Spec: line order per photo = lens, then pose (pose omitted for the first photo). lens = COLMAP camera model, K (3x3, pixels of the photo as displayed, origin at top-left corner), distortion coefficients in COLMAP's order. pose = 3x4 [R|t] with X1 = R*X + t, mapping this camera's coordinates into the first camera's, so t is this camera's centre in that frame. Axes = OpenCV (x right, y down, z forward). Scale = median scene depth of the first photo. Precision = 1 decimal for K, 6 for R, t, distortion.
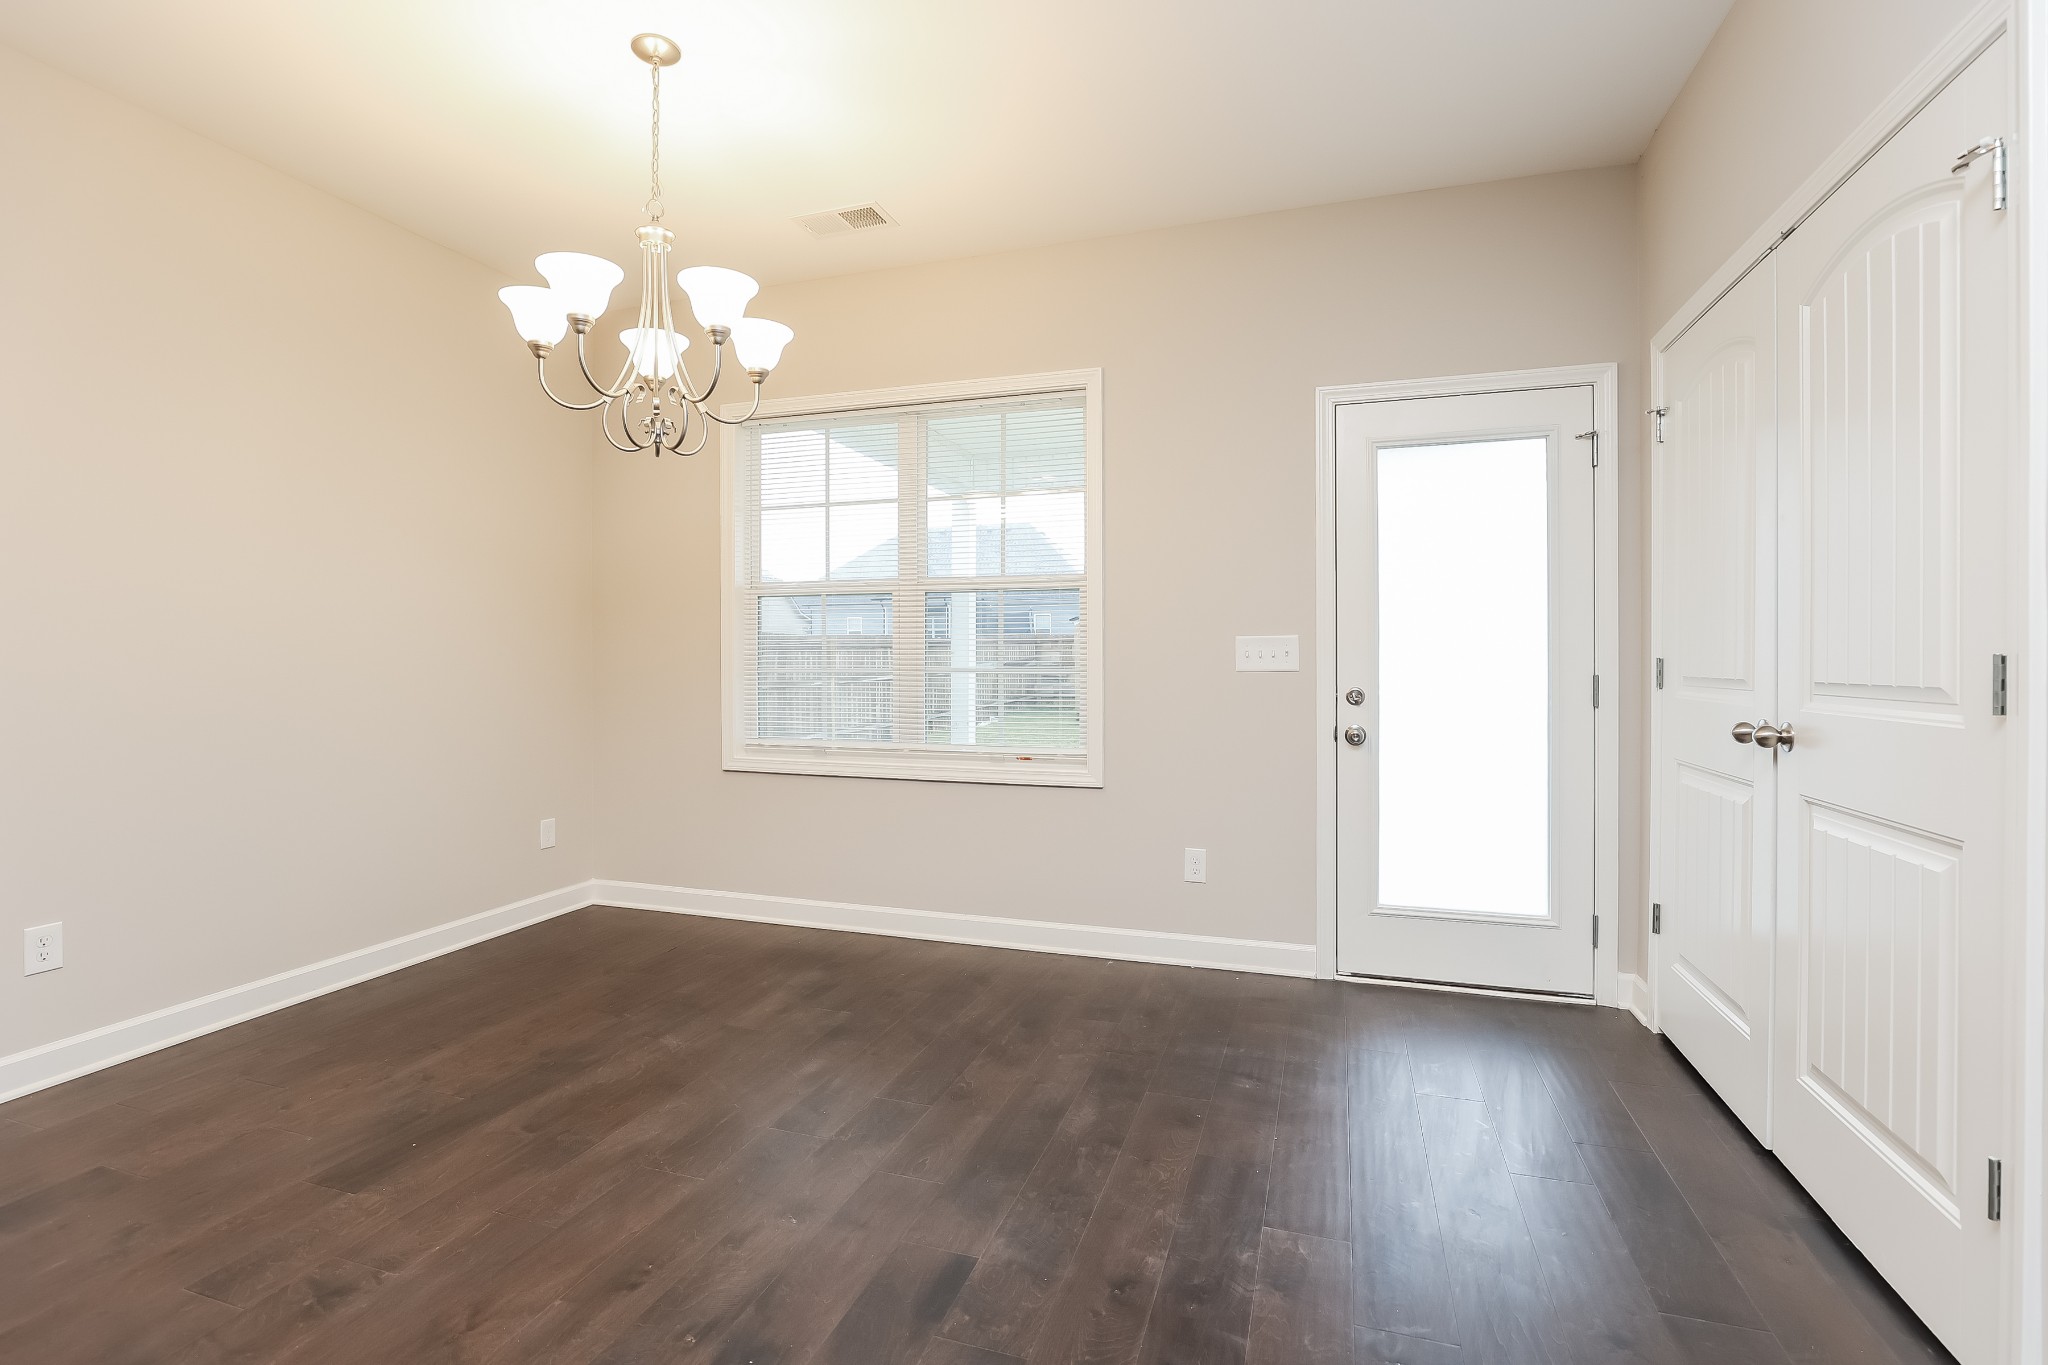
lens RADIAL K [[916.9, 0, 1030.3], [0, 916.9, 645.7], [0, 0, 1]] dist [0.000115, -0.000029]
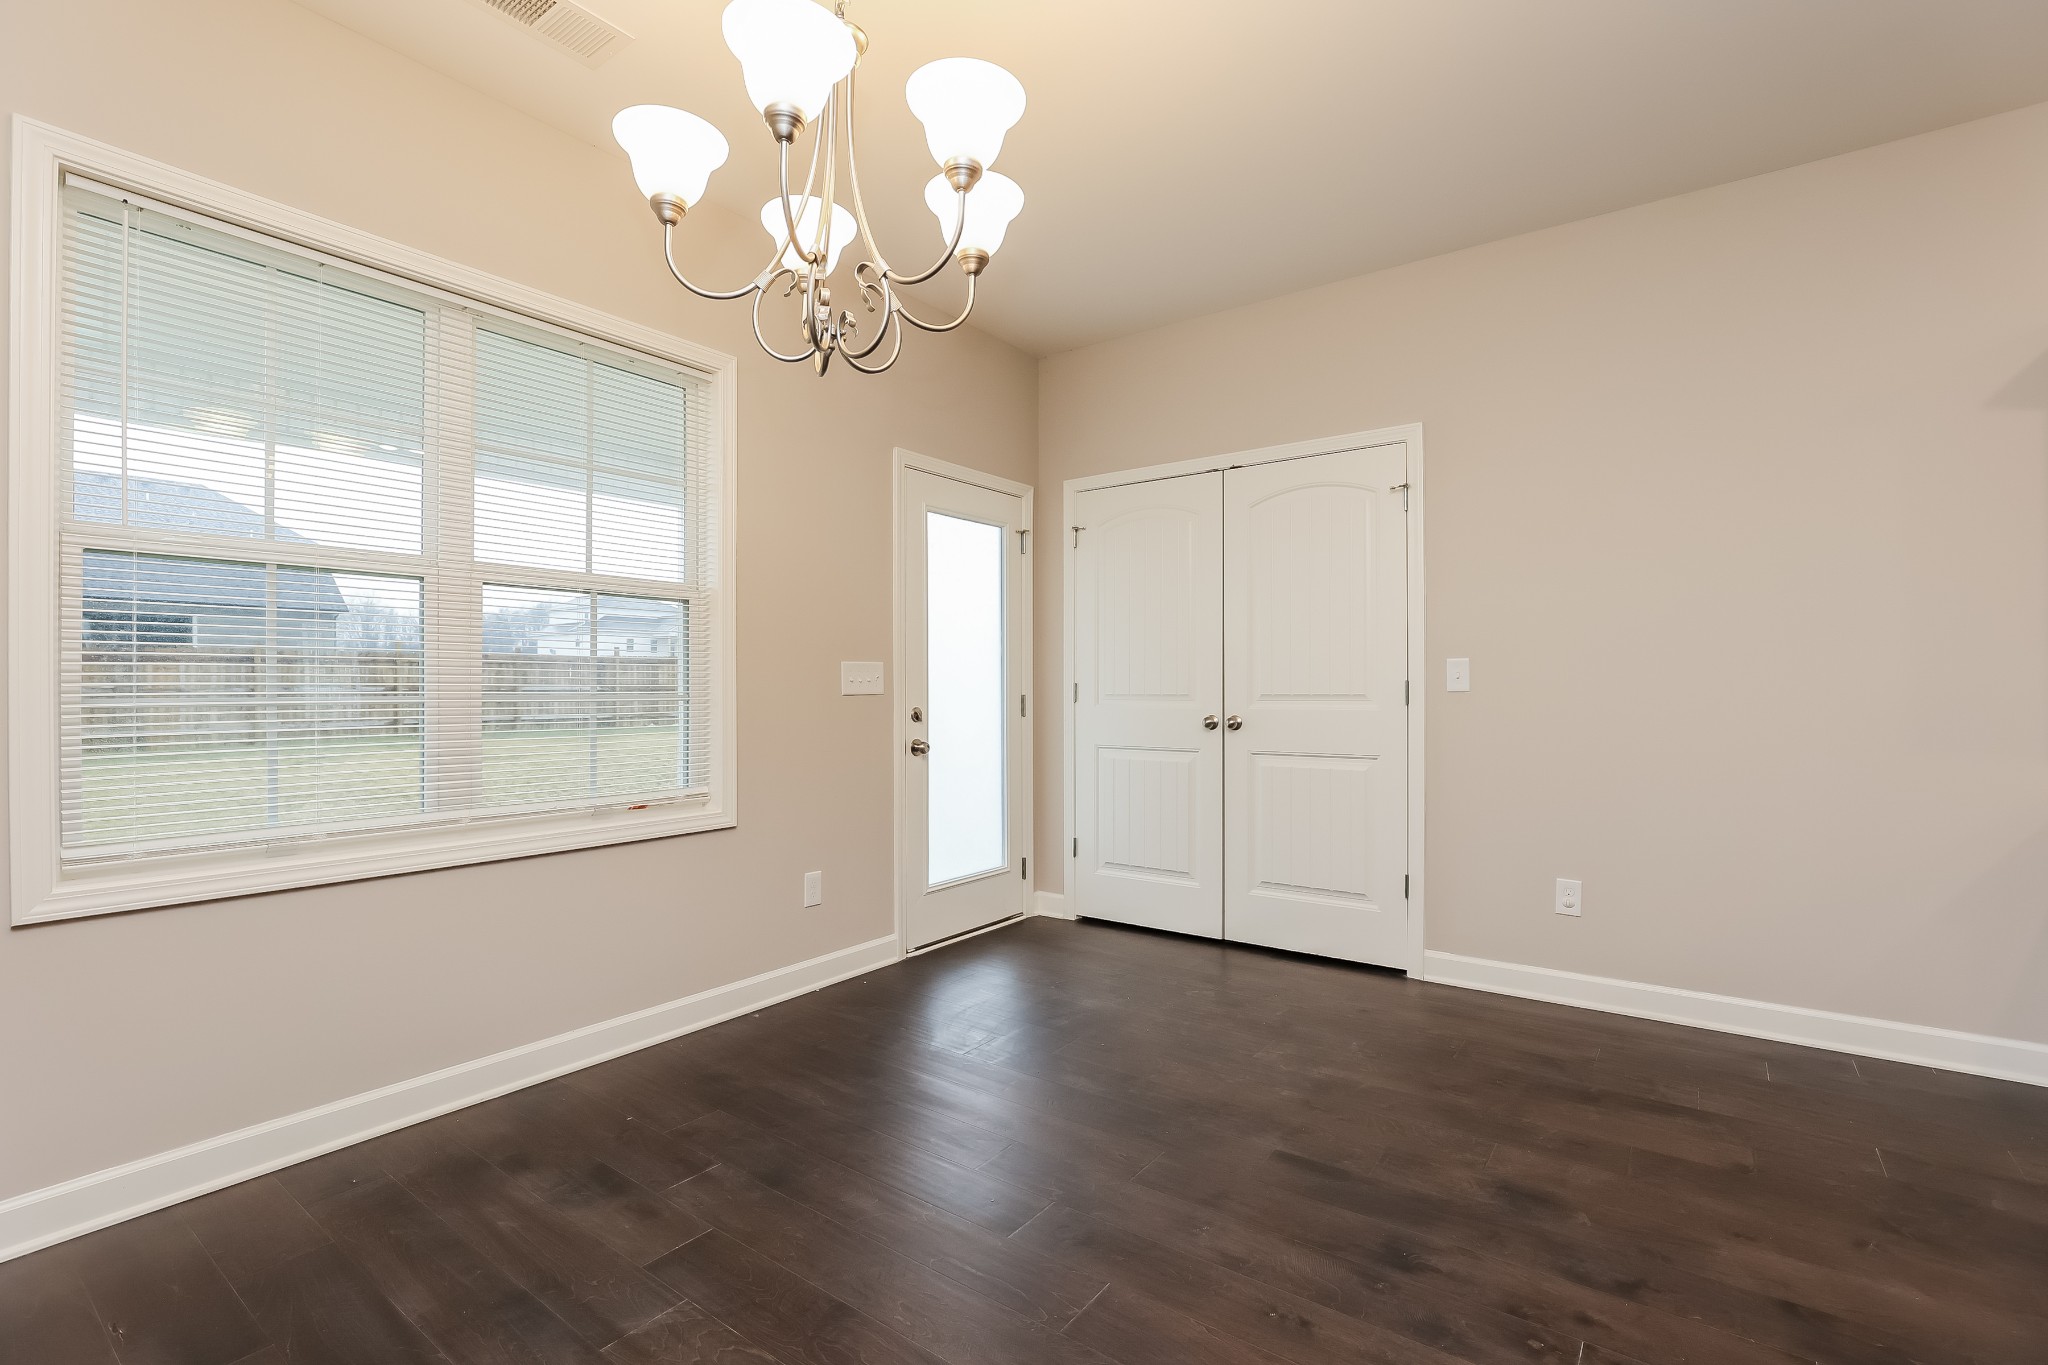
lens RADIAL K [[899.7, 0, 1024.0], [0, 899.7, 682.5], [0, 0, 1]] dist [-0.031464, 0.000001]
pose [[0.333608, 0.007456, 0.942682, -0.710527], [-0.009047, 0.999948, -0.004707, 0.018500], [-0.942668, -0.006958, 0.333658, 0.493369]]
